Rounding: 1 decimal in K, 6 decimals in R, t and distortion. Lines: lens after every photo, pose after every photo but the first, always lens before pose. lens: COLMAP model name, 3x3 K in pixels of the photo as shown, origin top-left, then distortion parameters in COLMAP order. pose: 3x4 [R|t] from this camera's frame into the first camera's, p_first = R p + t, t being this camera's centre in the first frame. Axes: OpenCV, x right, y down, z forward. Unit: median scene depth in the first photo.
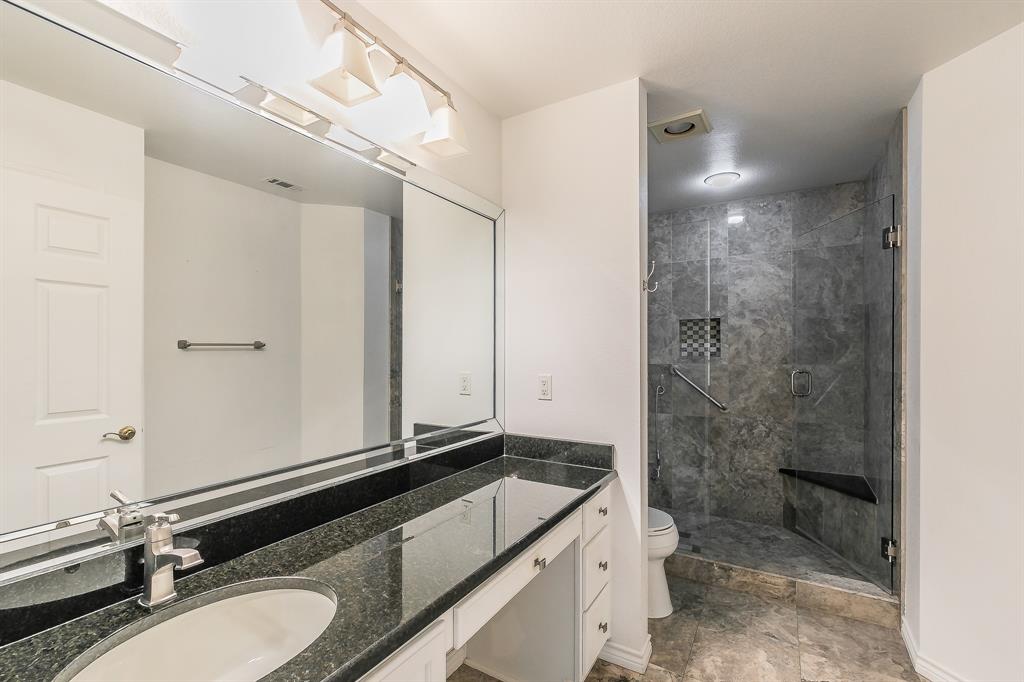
lens RADIAL K [[442.3, 0, 512.9], [0, 442.3, 347.2], [0, 0, 1]] dist [0.001991, -0.000109]
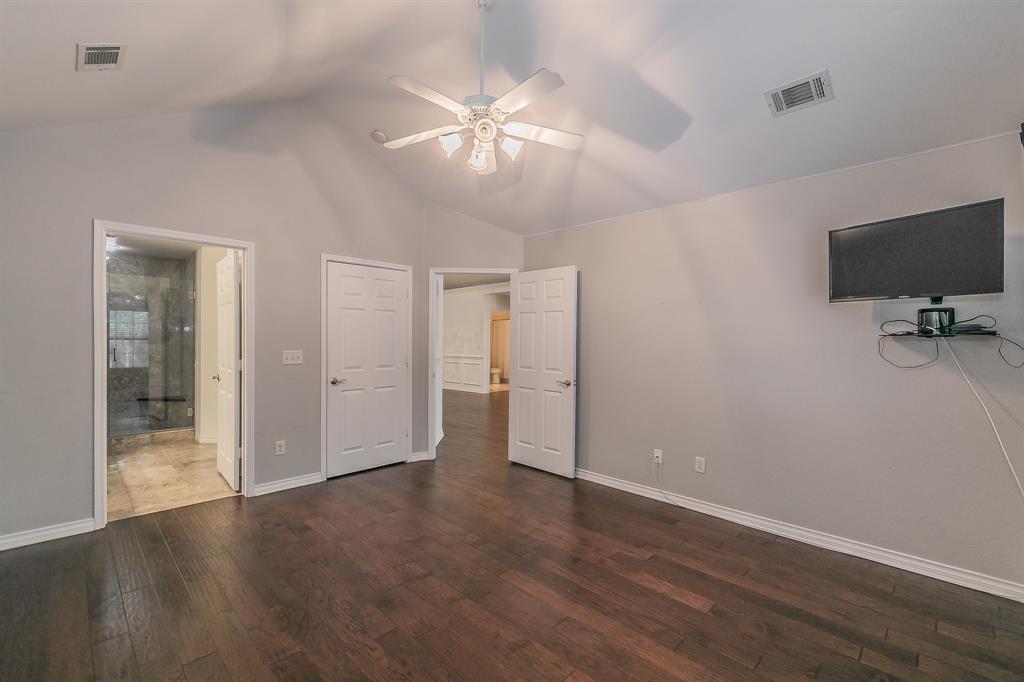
lens RADIAL K [[442.3, 0, 512.9], [0, 442.3, 347.2], [0, 0, 1]] dist [0.001991, -0.000109]
pose [[0.231009, -0.011935, 0.972878, -0.949794], [-0.012480, 0.999806, 0.015229, 0.001119], [-0.972872, -0.015660, 0.230815, -1.096820]]
